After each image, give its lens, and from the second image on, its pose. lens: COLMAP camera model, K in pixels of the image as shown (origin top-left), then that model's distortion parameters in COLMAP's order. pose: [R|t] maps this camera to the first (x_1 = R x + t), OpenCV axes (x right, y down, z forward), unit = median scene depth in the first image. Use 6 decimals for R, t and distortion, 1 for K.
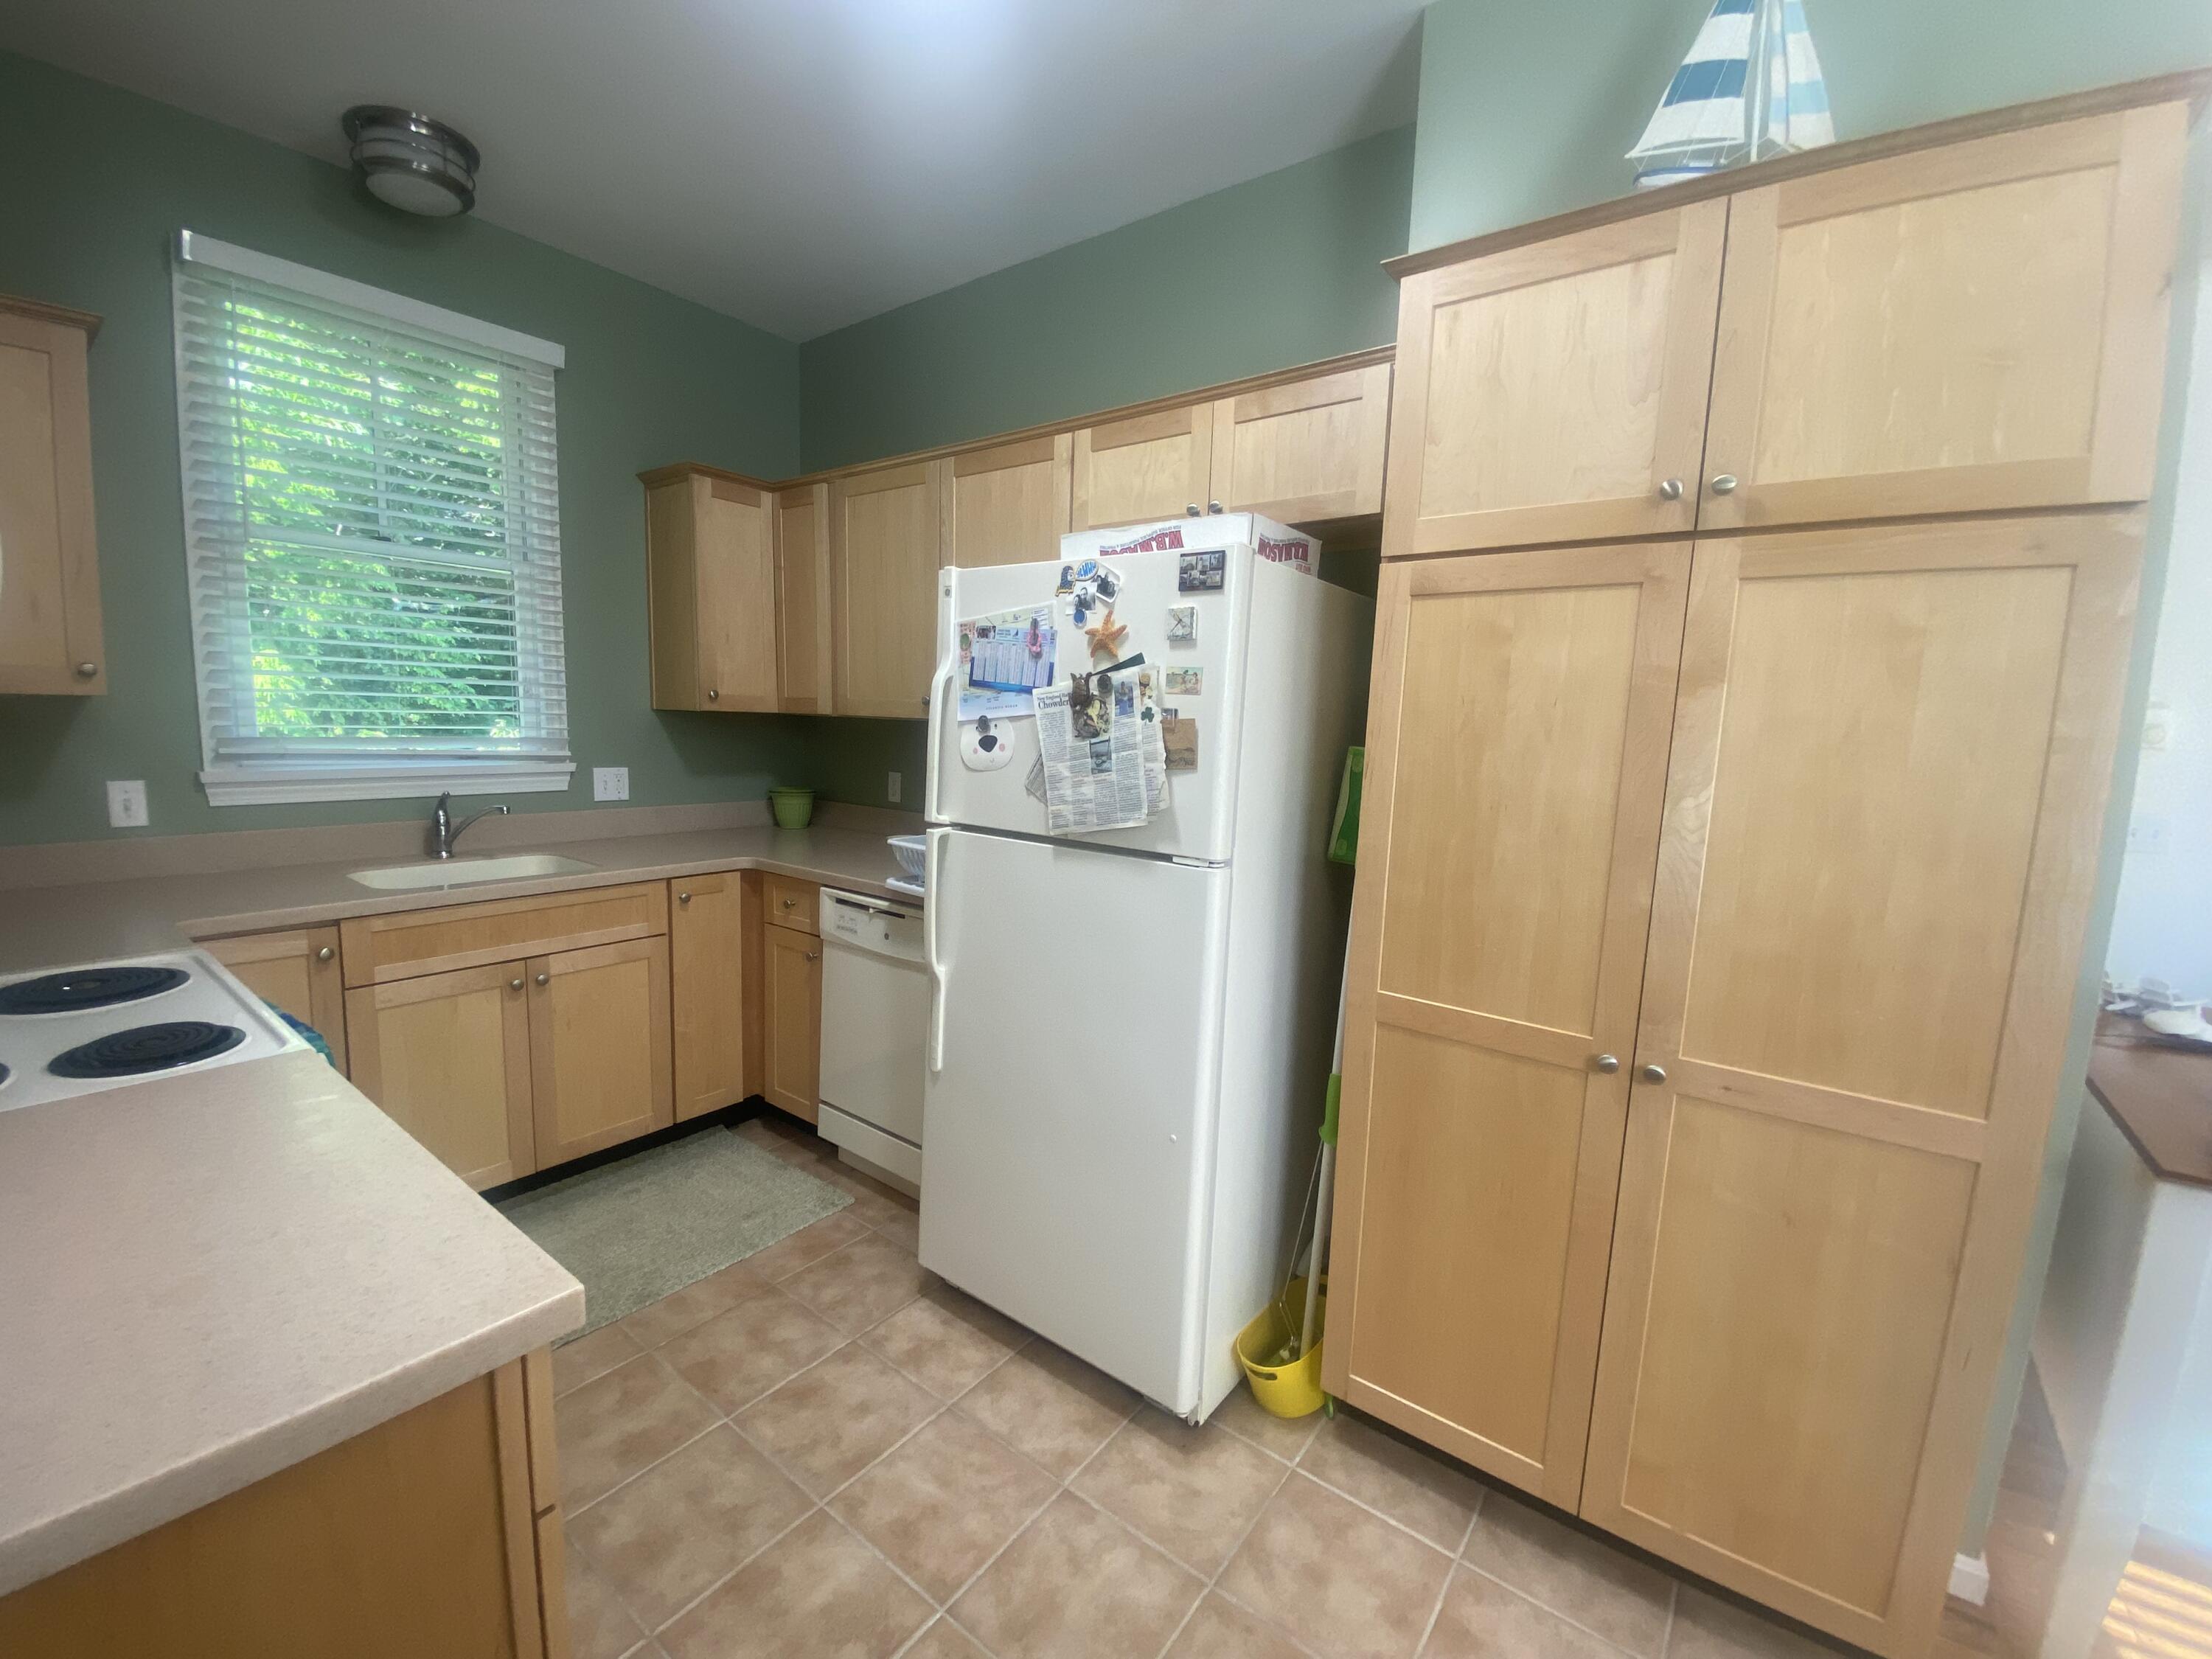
lens RADIAL K [[902.6, 0, 1105.3], [0, 902.6, 842.5], [0, 0, 1]] dist [0.033205, -0.026301]
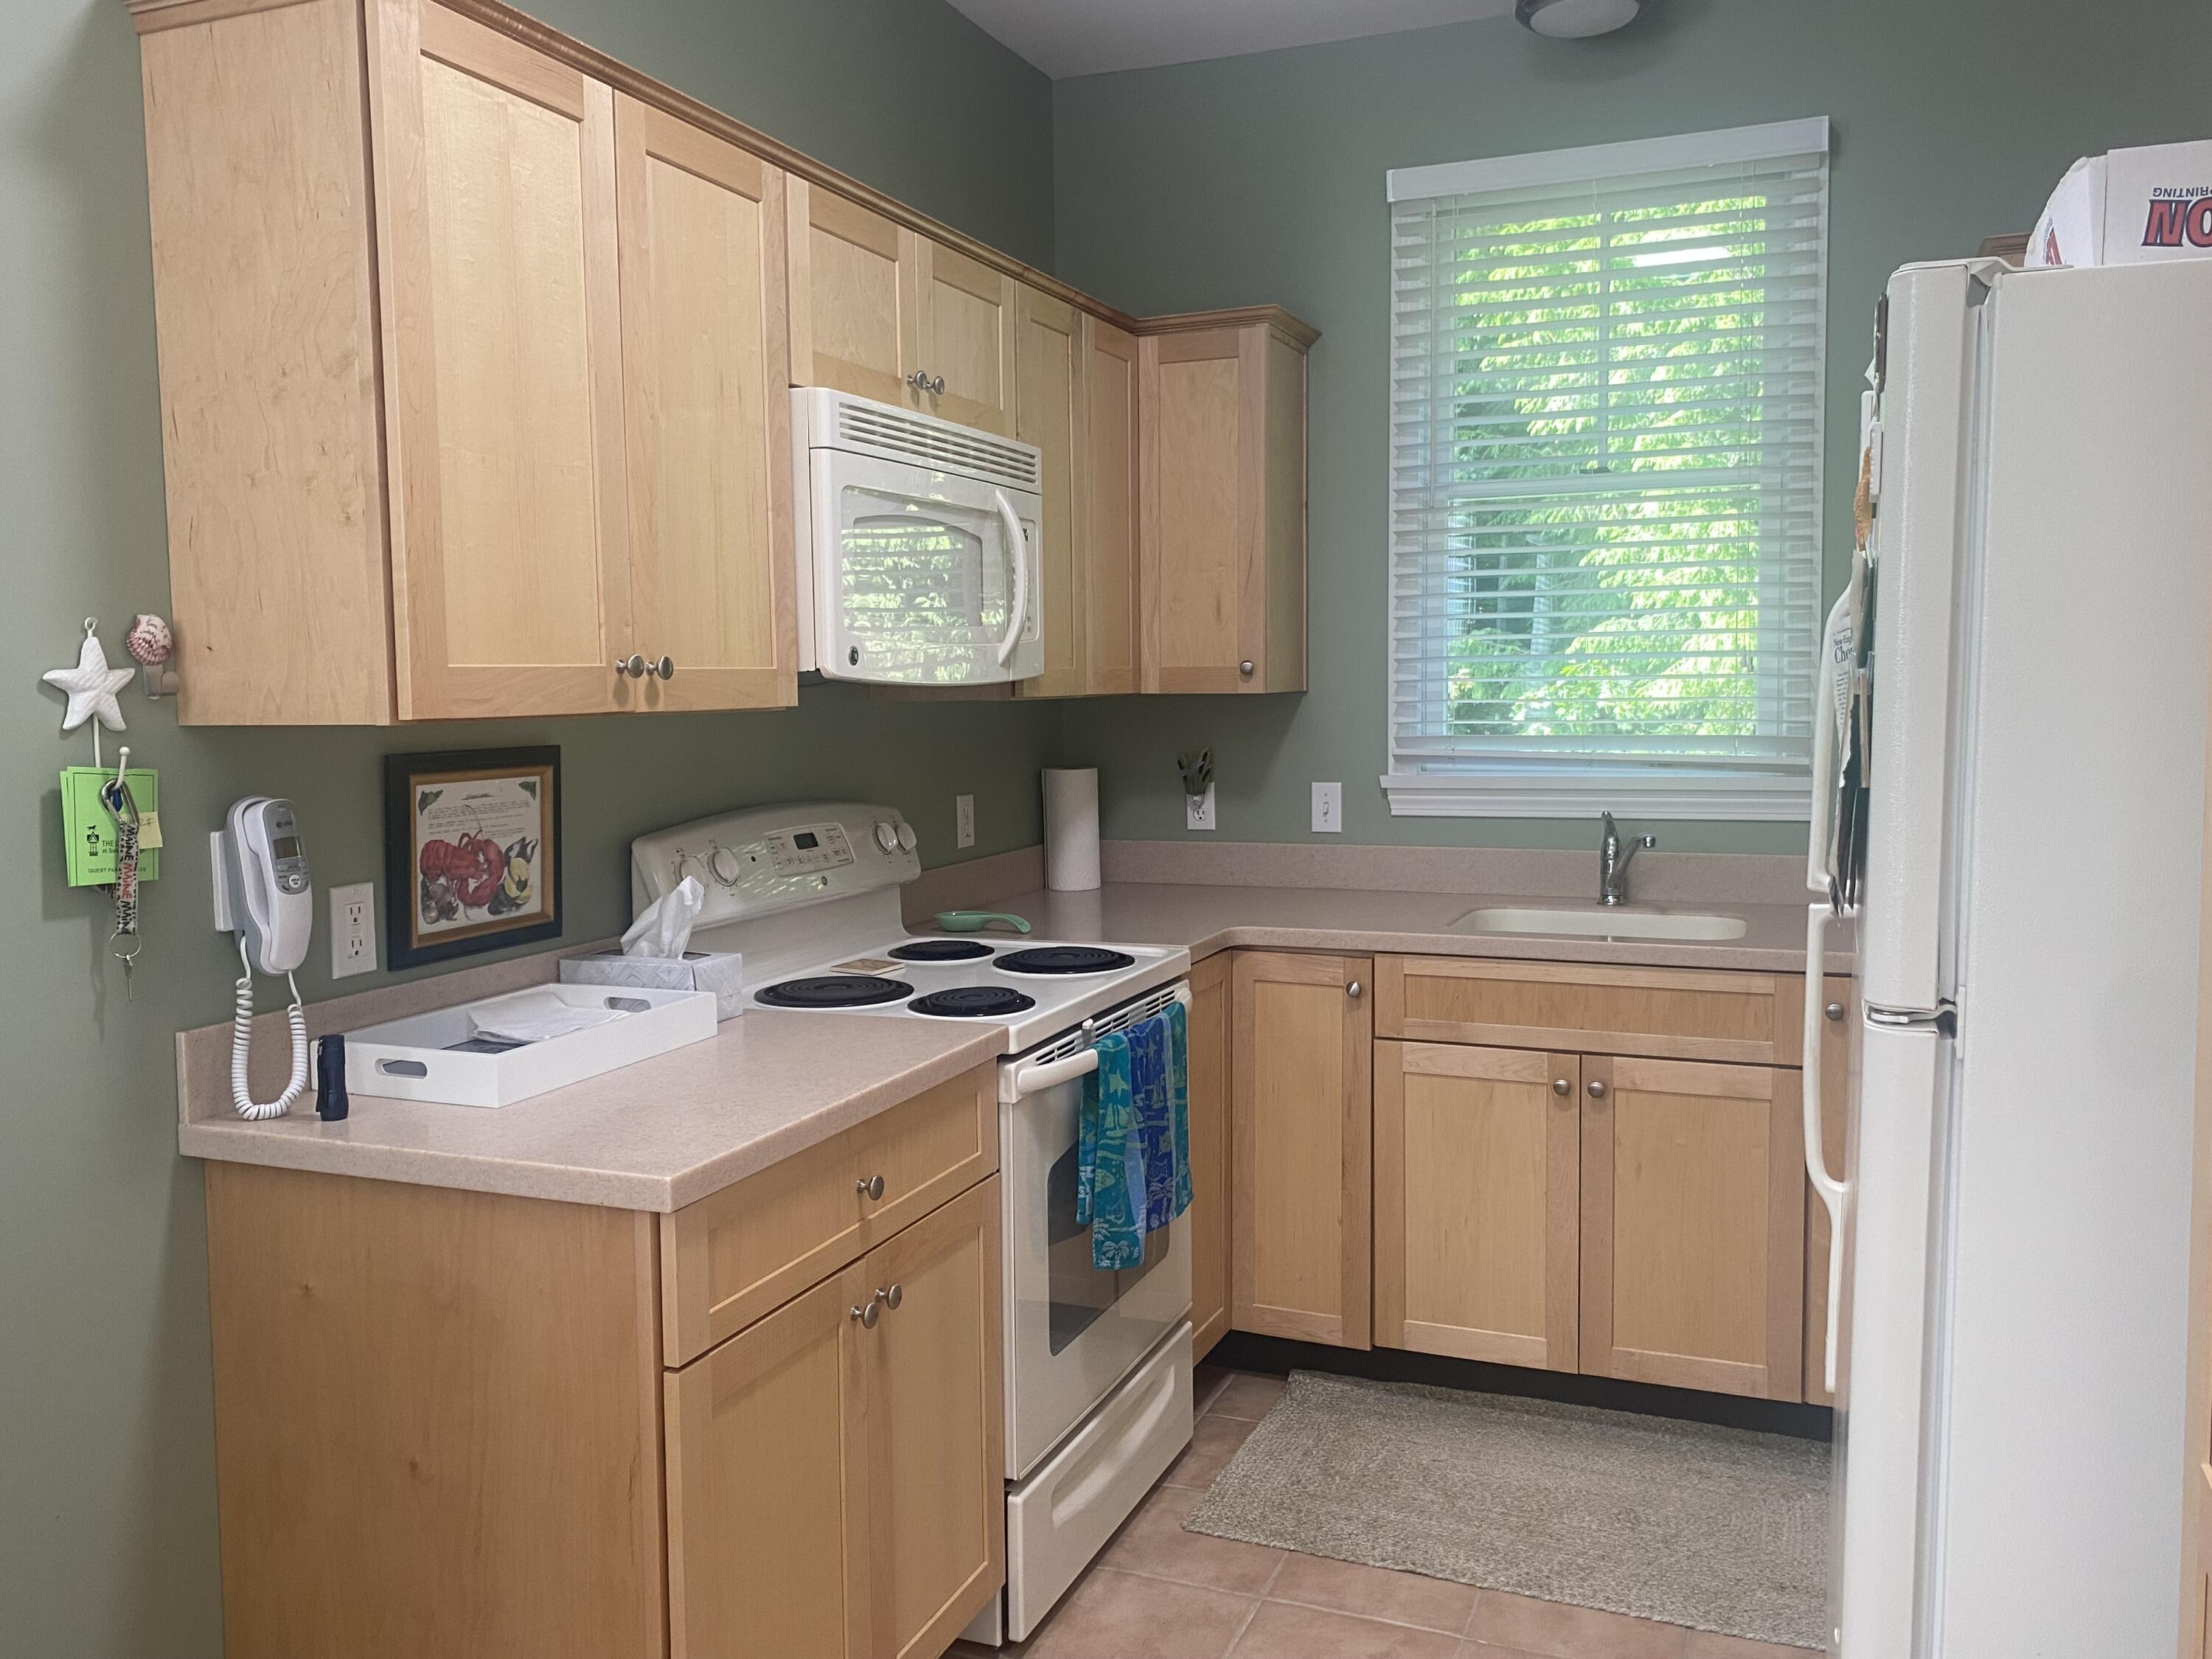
lens RADIAL K [[1770.1, 0, 1106.0], [0, 1770.1, 829.5], [0, 0, 1]] dist [0.066510, -0.115294]
pose [[0.251386, 0.045606, -0.966812, 0.779626], [-0.111262, 0.993629, 0.017941, -0.034488], [0.961471, 0.103059, 0.254859, 0.402016]]
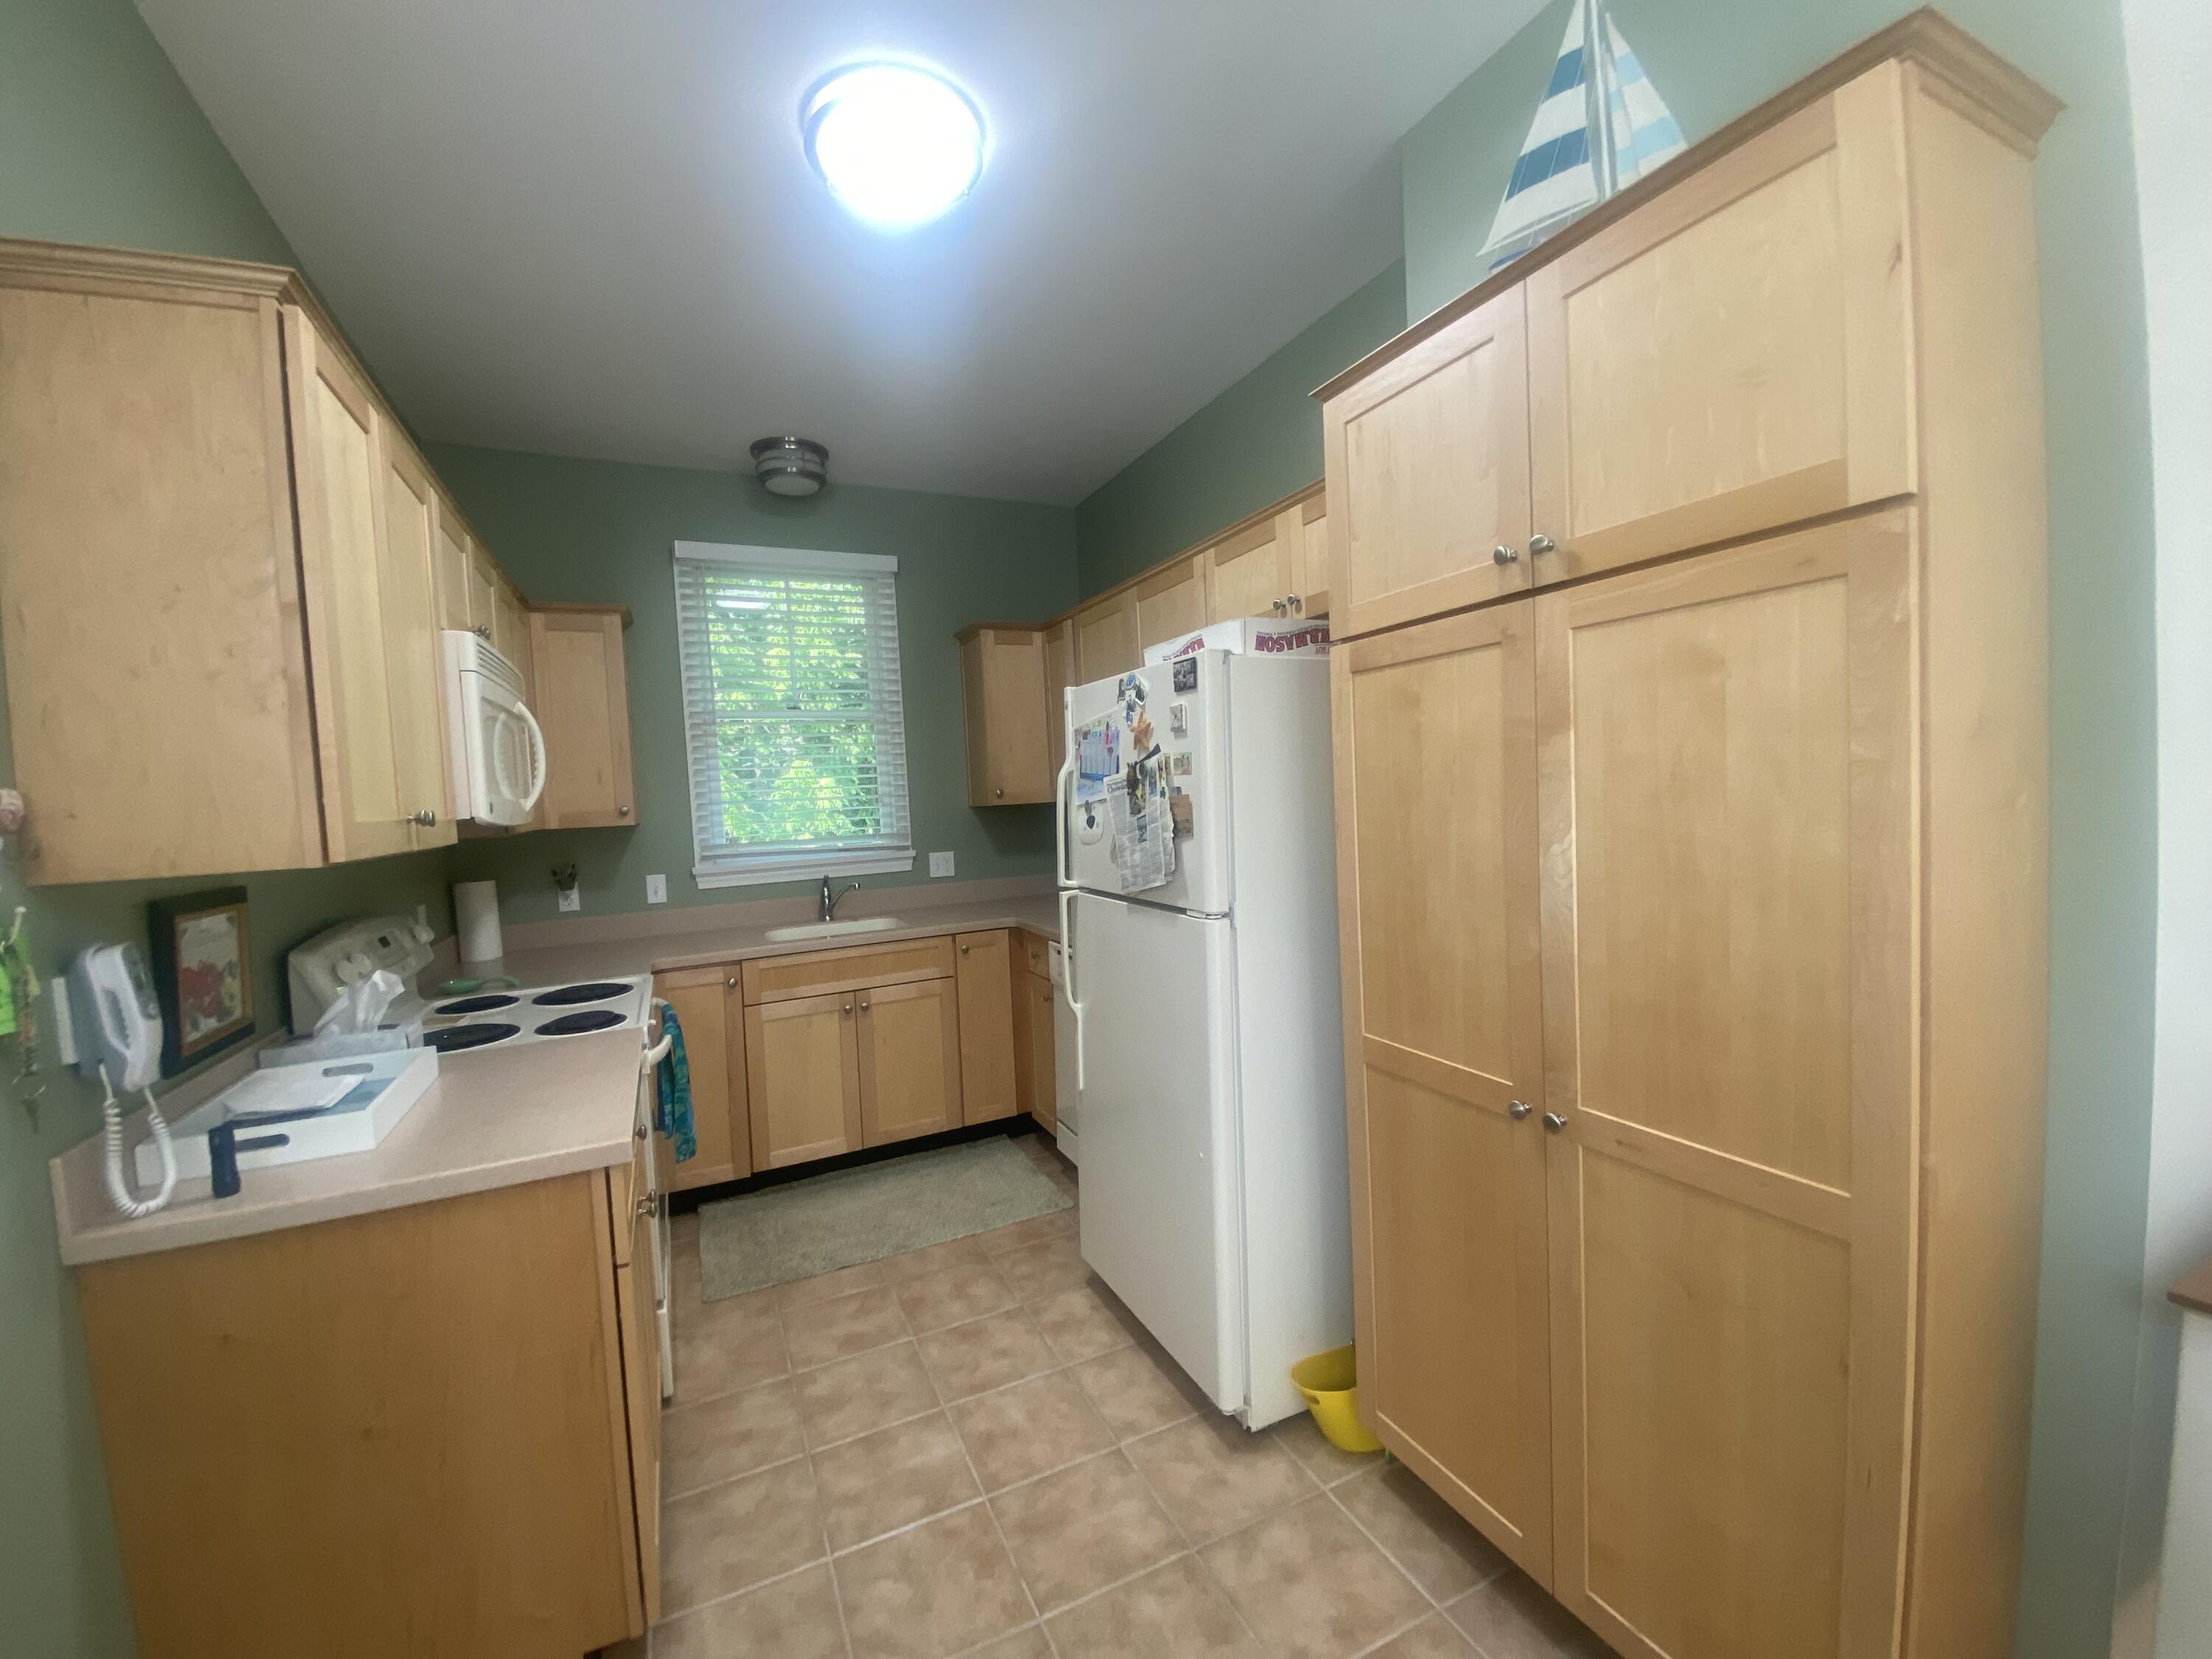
lens RADIAL K [[902.6, 0, 1105.3], [0, 902.6, 842.5], [0, 0, 1]] dist [0.033205, -0.026301]
pose [[0.884152, -0.049123, -0.464609, 0.507811], [0.014857, 0.996910, -0.077129, 0.015734], [0.466962, 0.061291, 0.882151, -0.095543]]
